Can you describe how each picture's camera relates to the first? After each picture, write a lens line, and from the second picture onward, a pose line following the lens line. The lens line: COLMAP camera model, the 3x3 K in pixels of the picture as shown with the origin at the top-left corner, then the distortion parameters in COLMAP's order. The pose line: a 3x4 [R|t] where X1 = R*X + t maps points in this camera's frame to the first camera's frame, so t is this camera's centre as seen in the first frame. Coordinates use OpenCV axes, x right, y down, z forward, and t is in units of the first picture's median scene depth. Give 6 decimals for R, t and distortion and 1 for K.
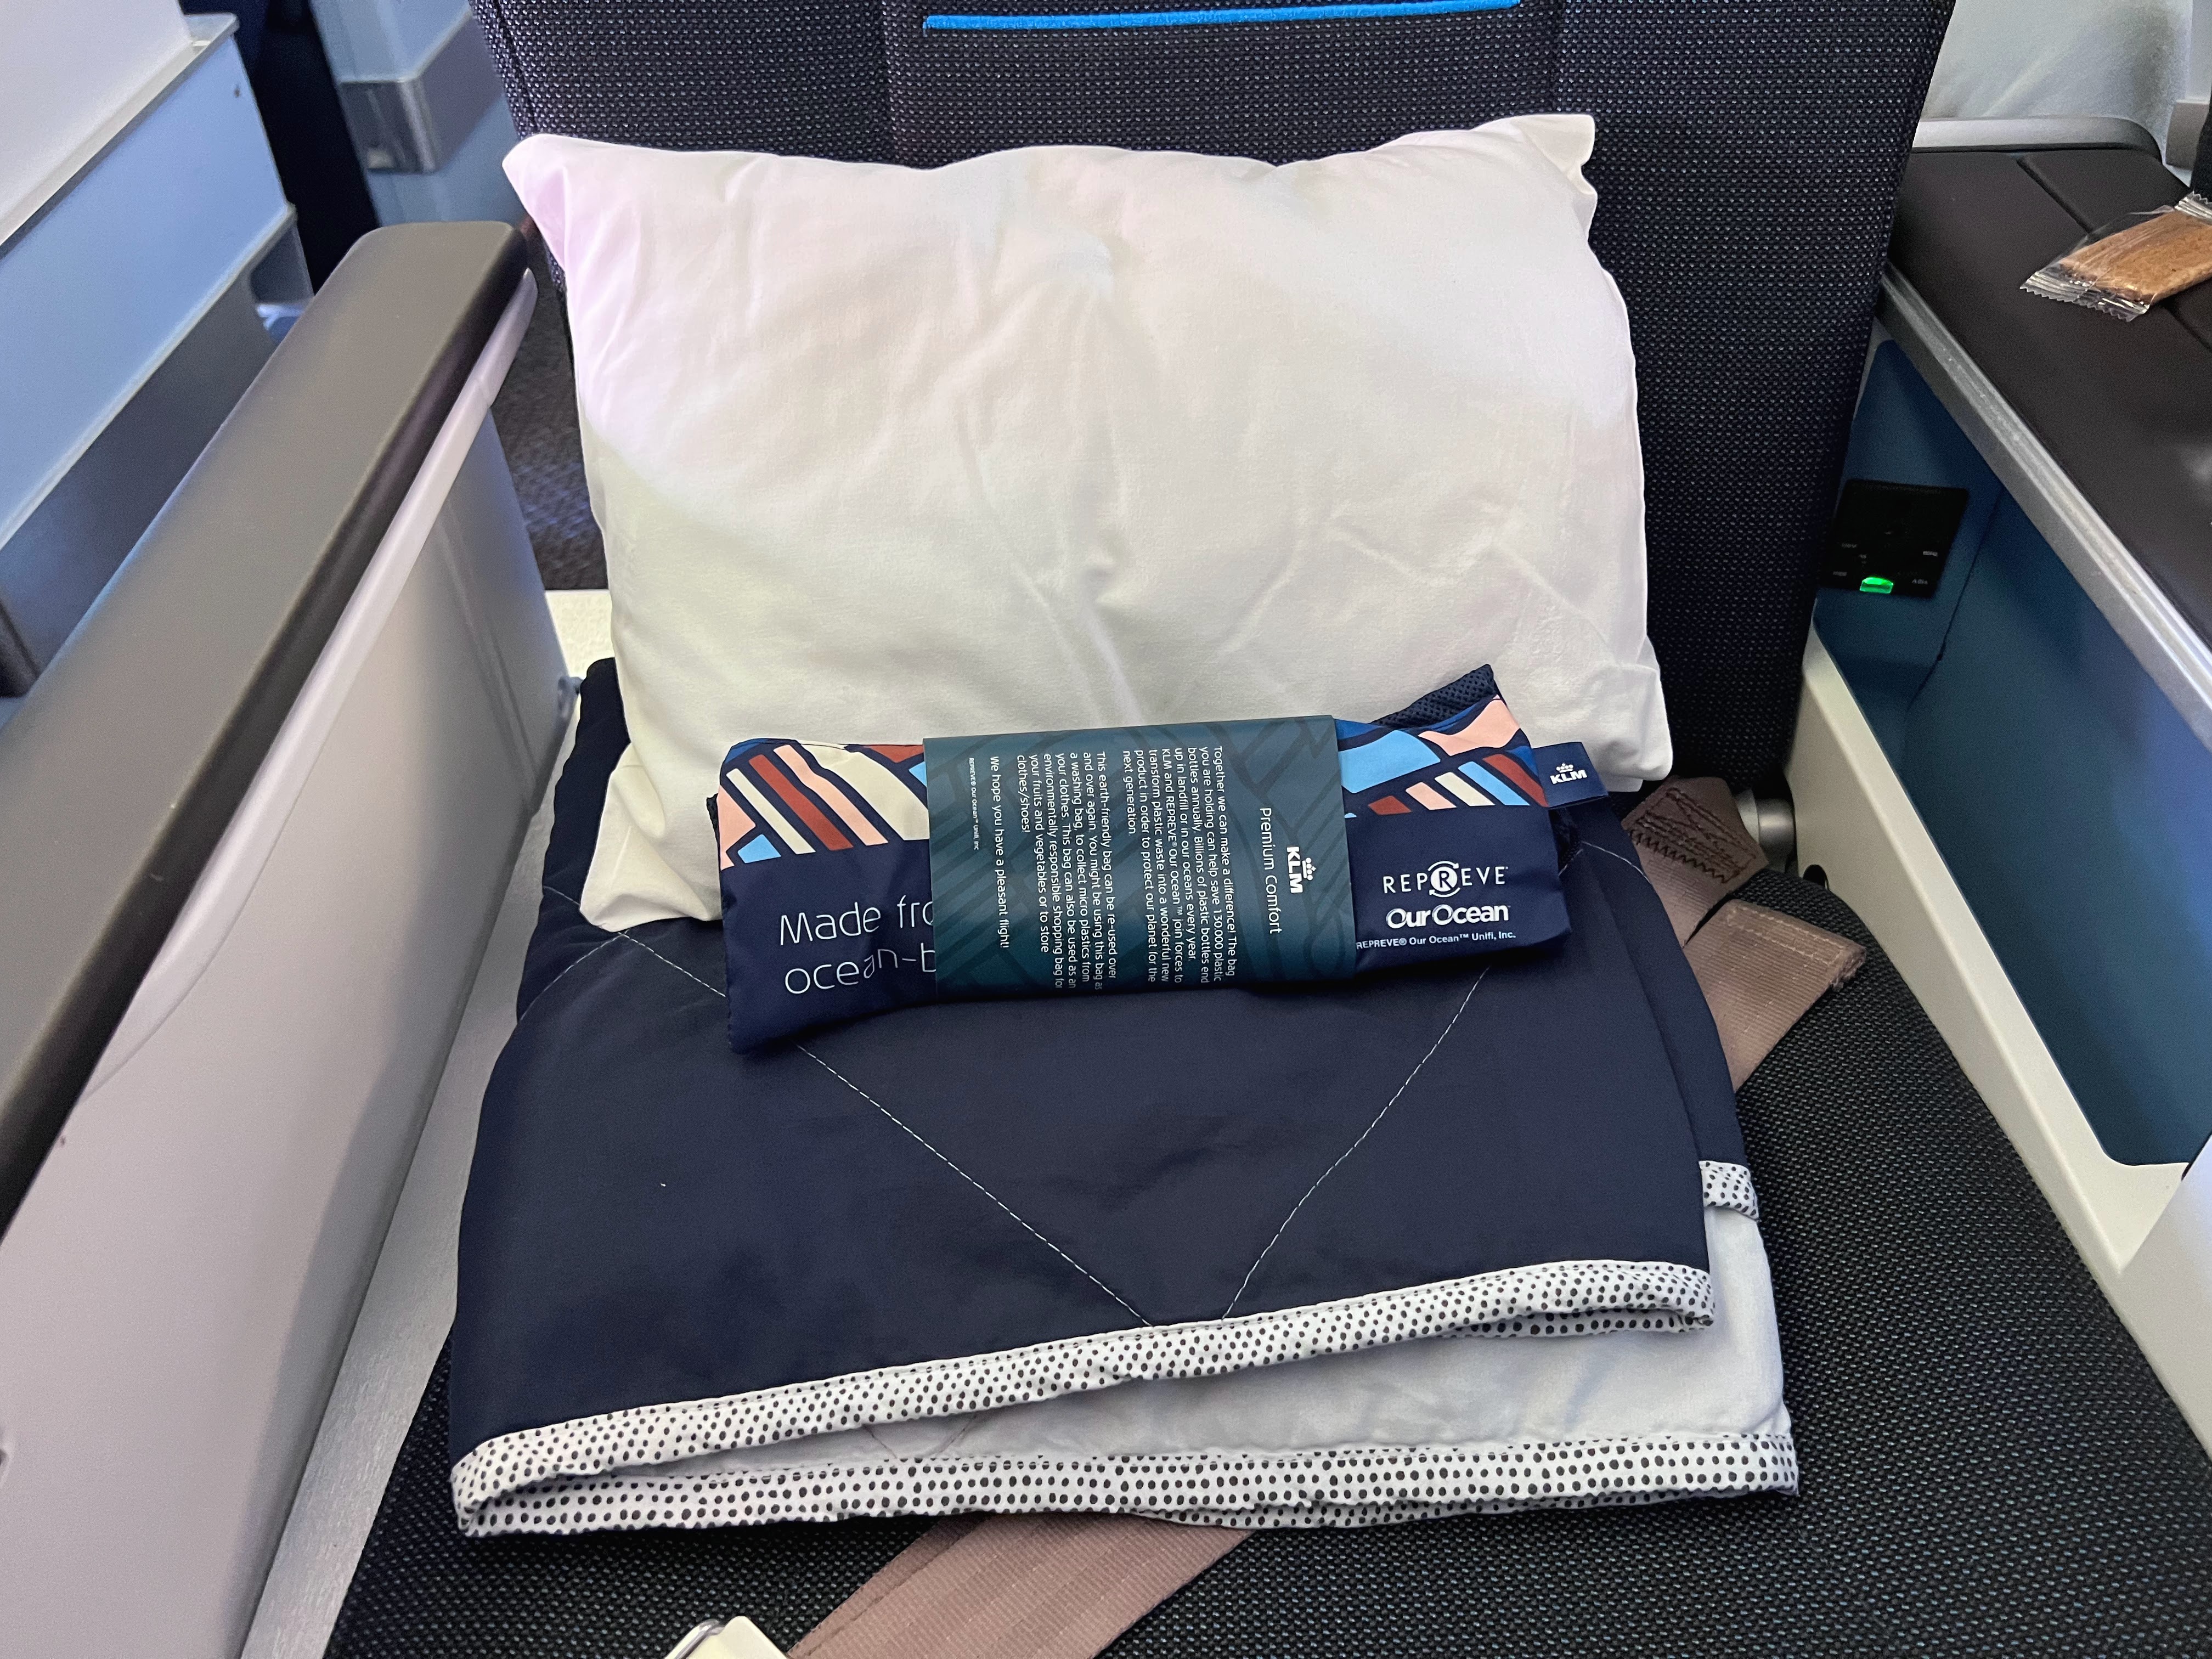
lens RADIAL K [[1719.7, 0, 1106.0], [0, 1719.7, 829.5], [0, 0, 1]] dist [0.110871, -0.199977]
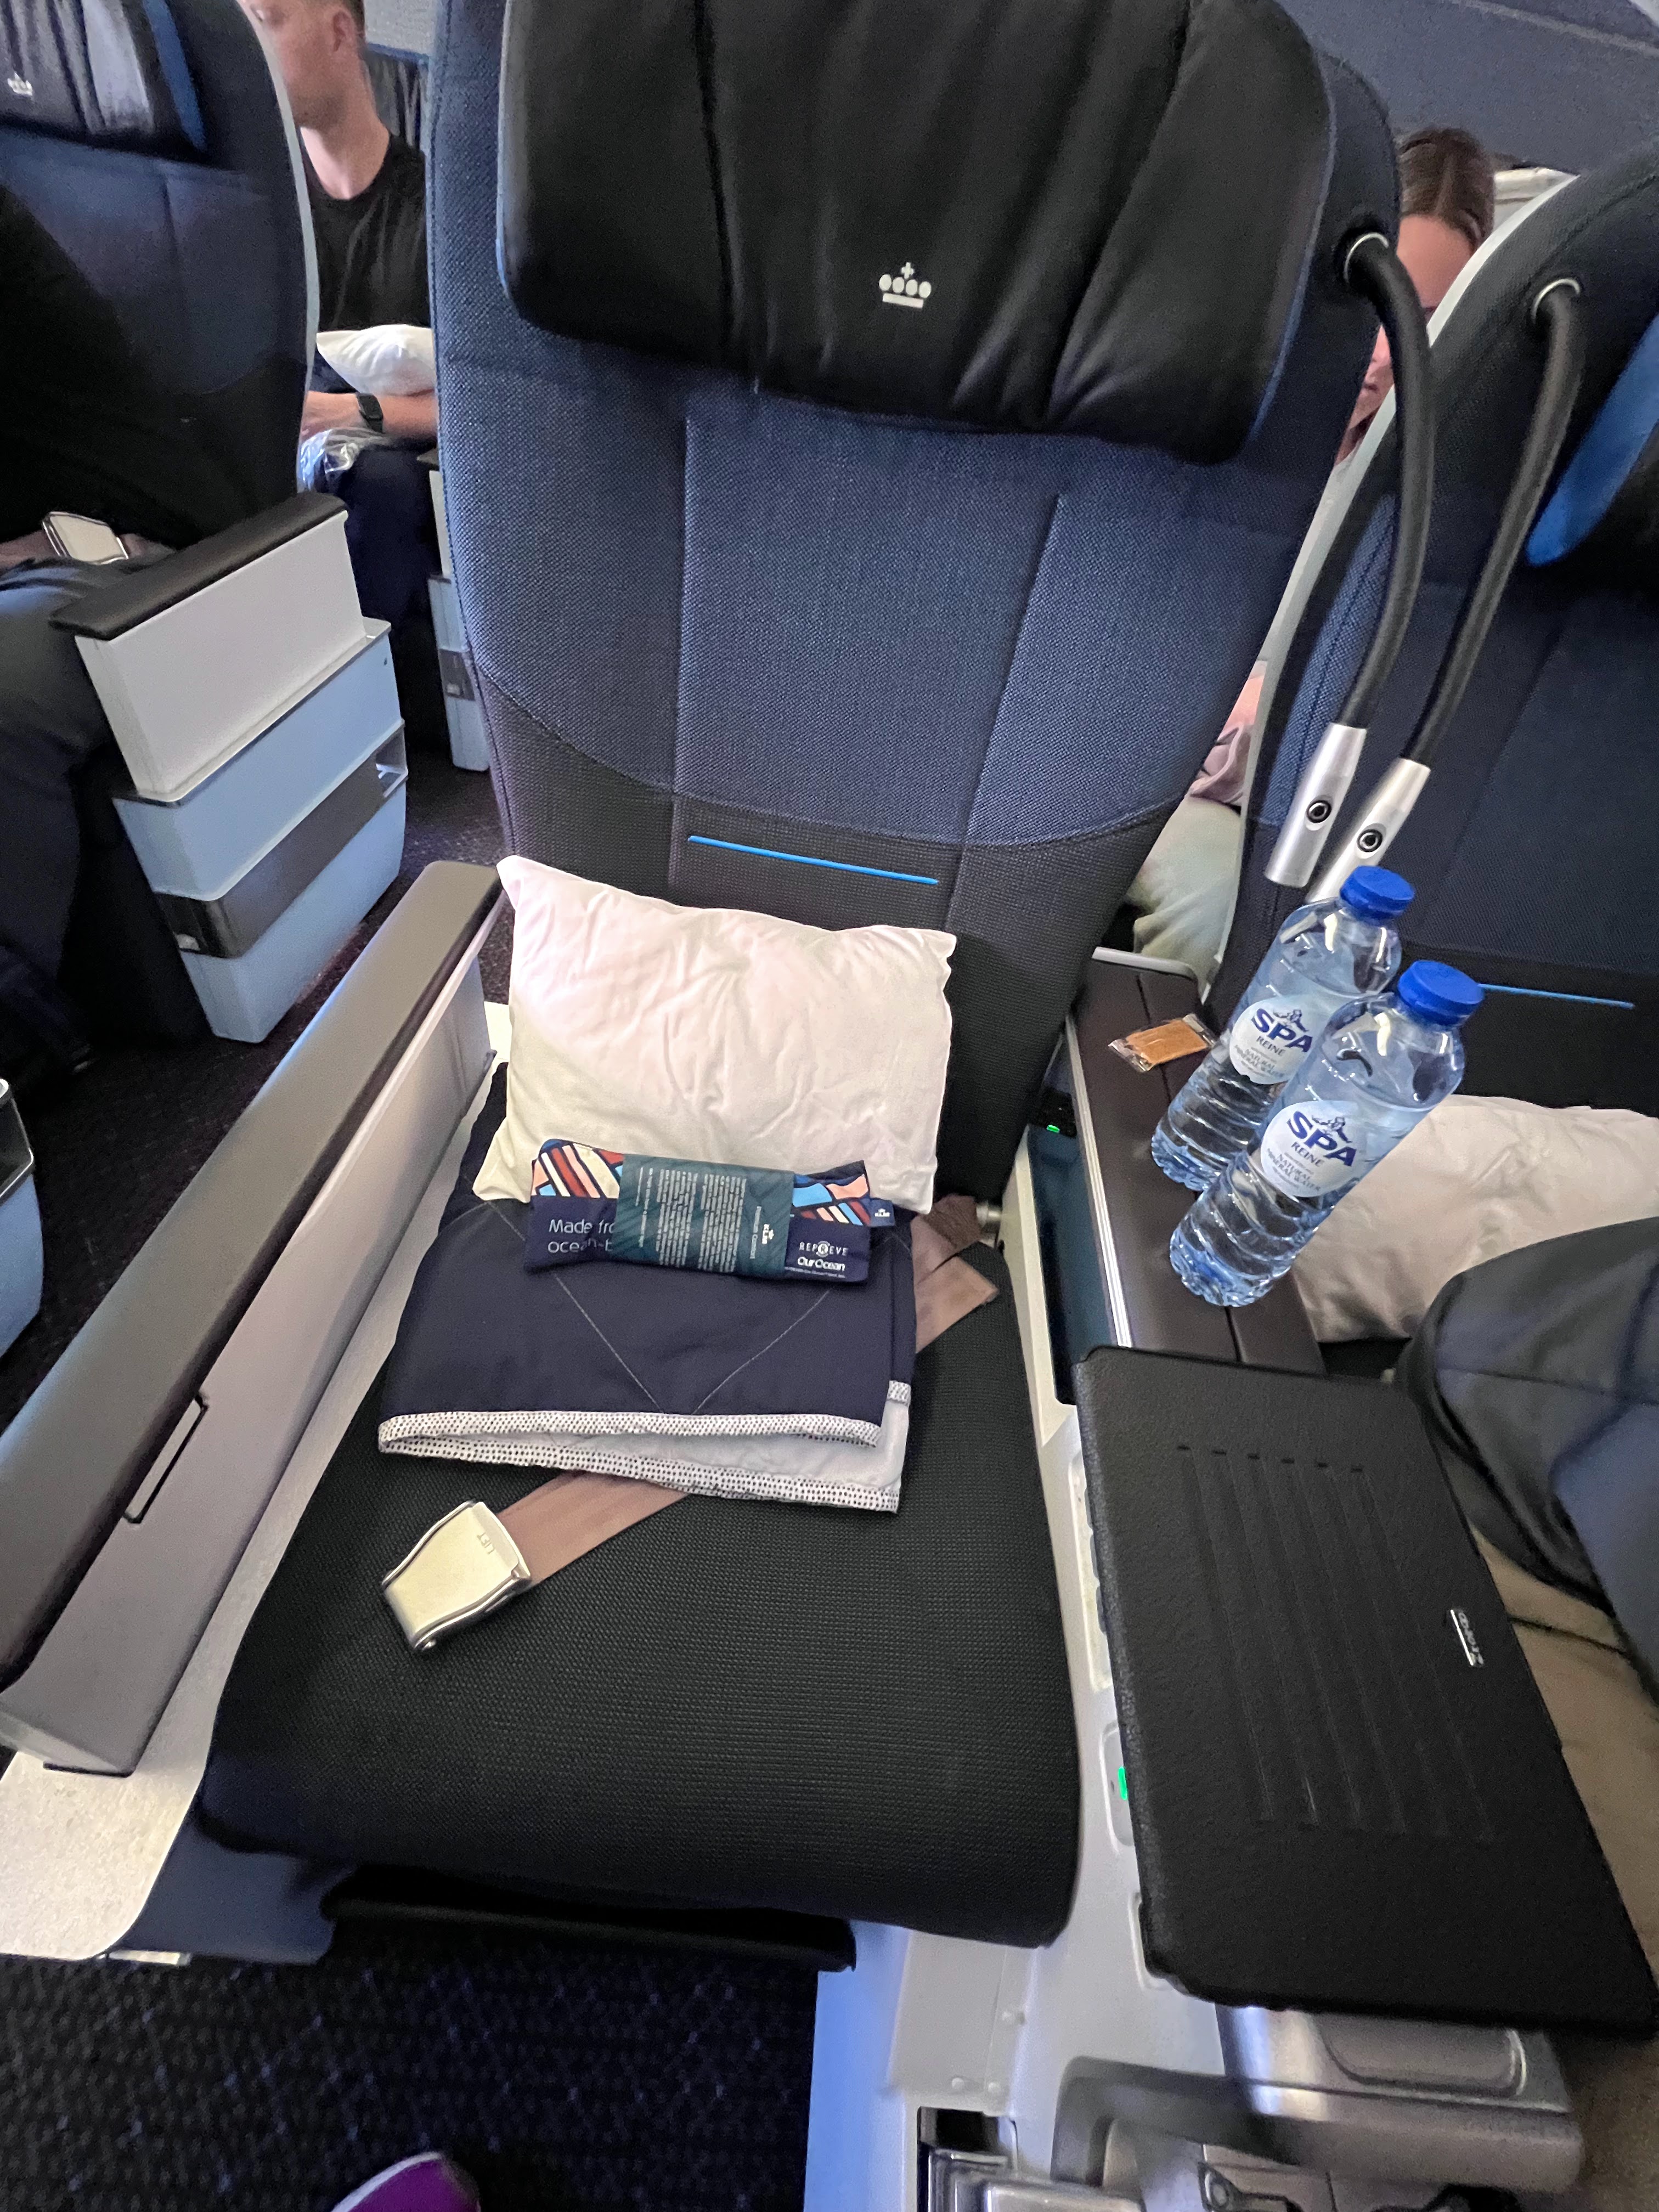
lens RADIAL K [[900.3, 0, 829.5], [0, 900.3, 1106.0], [0, 0, 1]] dist [0.000983, 0.000305]
pose [[0.979392, 0.189502, 0.069866, 0.074862], [-0.192301, 0.980685, 0.035730, -0.219333], [-0.061746, -0.048428, 0.996916, -0.278394]]
